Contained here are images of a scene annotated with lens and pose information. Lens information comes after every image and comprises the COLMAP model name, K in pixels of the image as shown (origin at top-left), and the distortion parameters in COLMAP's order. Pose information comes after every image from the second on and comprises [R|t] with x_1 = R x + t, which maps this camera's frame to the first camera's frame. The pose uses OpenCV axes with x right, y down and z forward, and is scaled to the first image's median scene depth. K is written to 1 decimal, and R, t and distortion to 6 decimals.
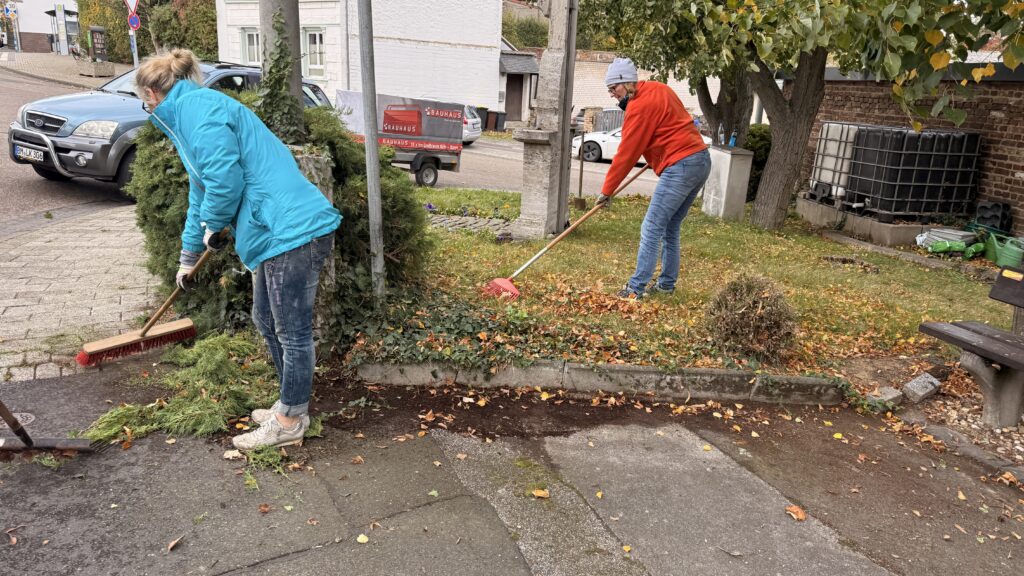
lens RADIAL K [[718.4, 0, 510.3], [0, 718.4, 288.3], [0, 0, 1]] dist [0.087025, -0.107846]
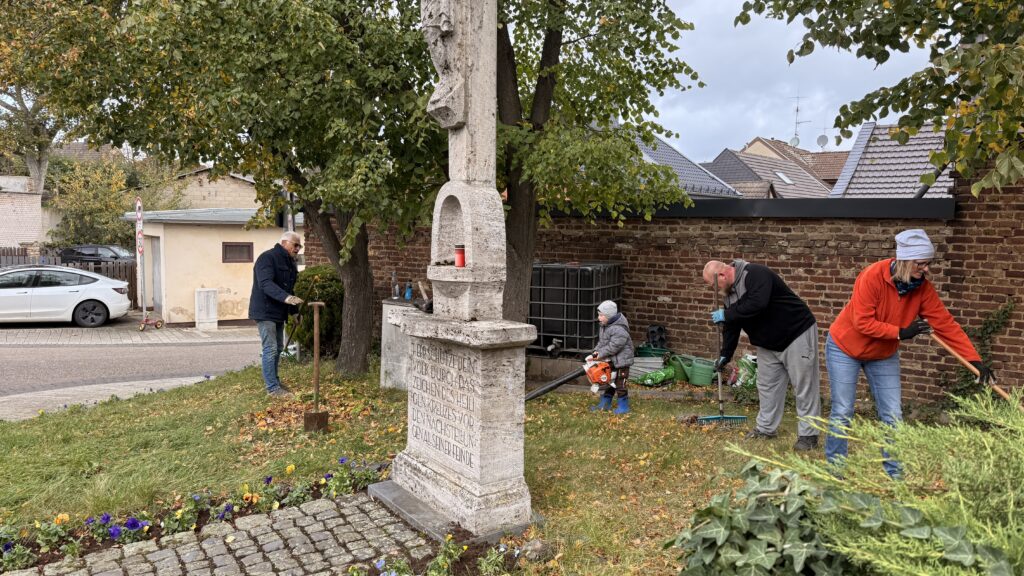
lens RADIAL K [[718.4, 0, 507.0], [0, 718.4, 291.6], [0, 0, 1]] dist [0.087025, -0.107846]
pose [[0.595519, -0.102571, 0.796767, -0.294200], [0.225211, 0.973360, -0.043023, -0.166096], [-0.771128, 0.205061, 0.602754, 0.507319]]
